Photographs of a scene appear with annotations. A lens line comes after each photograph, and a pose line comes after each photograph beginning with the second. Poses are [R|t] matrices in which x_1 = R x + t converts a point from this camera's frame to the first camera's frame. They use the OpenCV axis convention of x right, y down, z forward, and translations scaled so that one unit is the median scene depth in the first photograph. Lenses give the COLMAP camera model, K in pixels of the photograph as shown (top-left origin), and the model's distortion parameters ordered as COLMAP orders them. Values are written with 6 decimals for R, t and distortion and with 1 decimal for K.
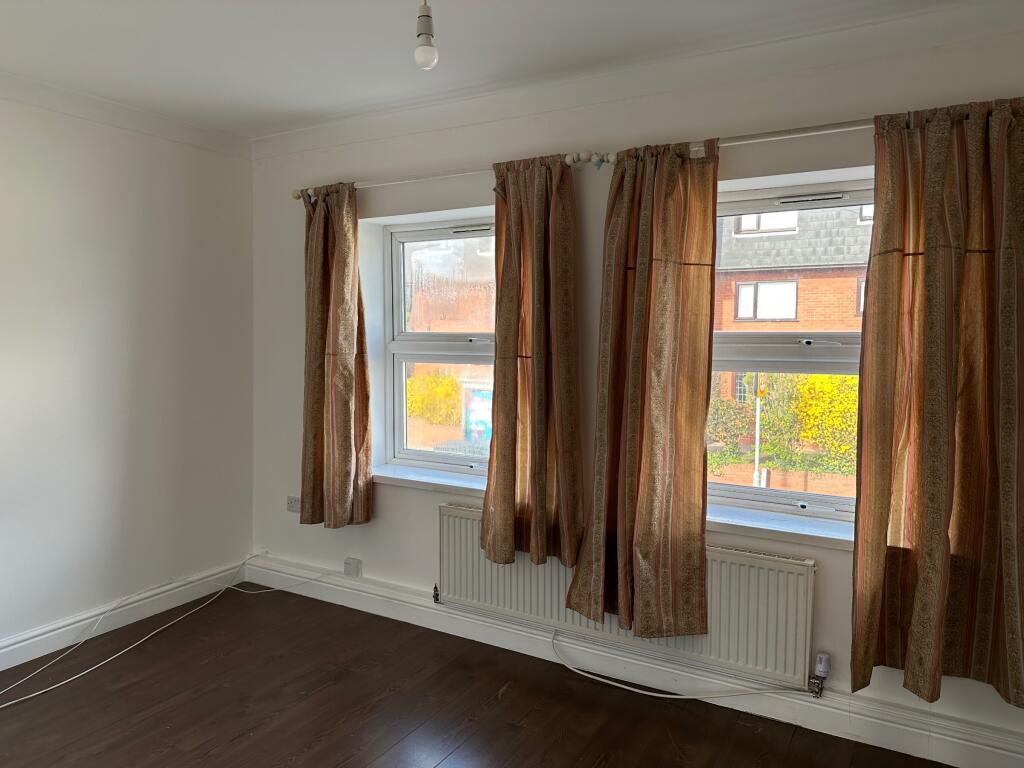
lens RADIAL K [[707.9, 0, 509.6], [0, 707.9, 380.2], [0, 0, 1]] dist [0.018680, -0.002133]
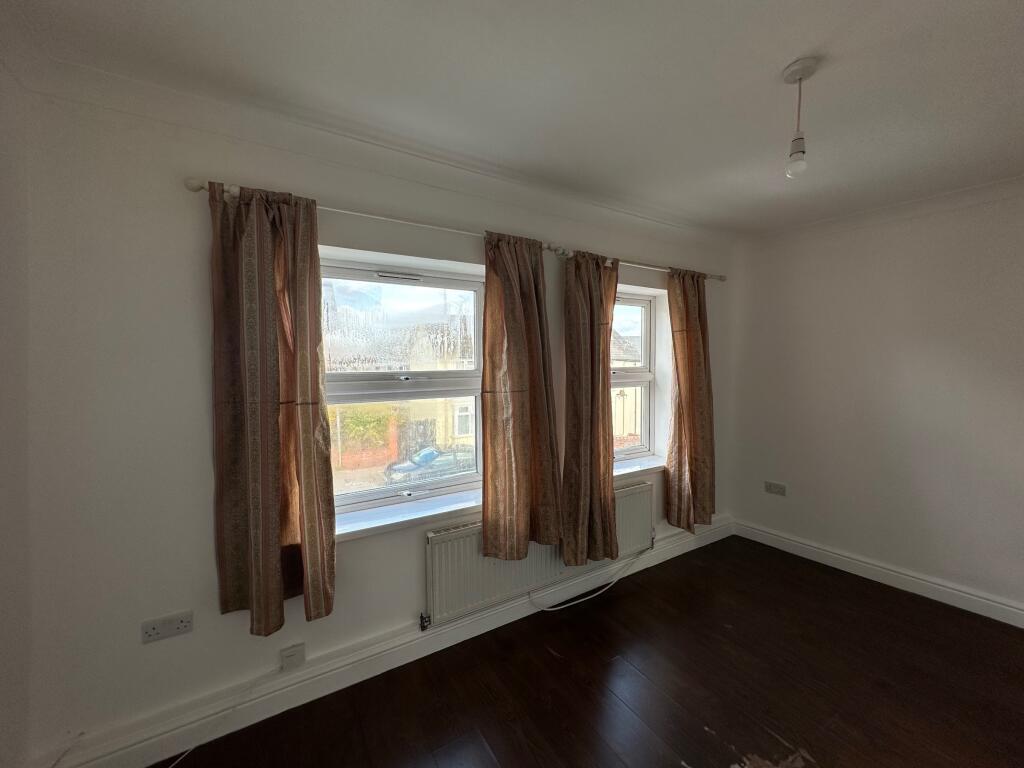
lens RADIAL K [[409.6, 0, 513.0], [0, 409.6, 385.1], [0, 0, 1]] dist [-0.000057, 0.001023]
pose [[0.470112, -0.041671, 0.881623, -0.754431], [0.081436, 0.996672, 0.003685, -0.050863], [-0.878842, 0.070064, 0.471941, 0.776802]]
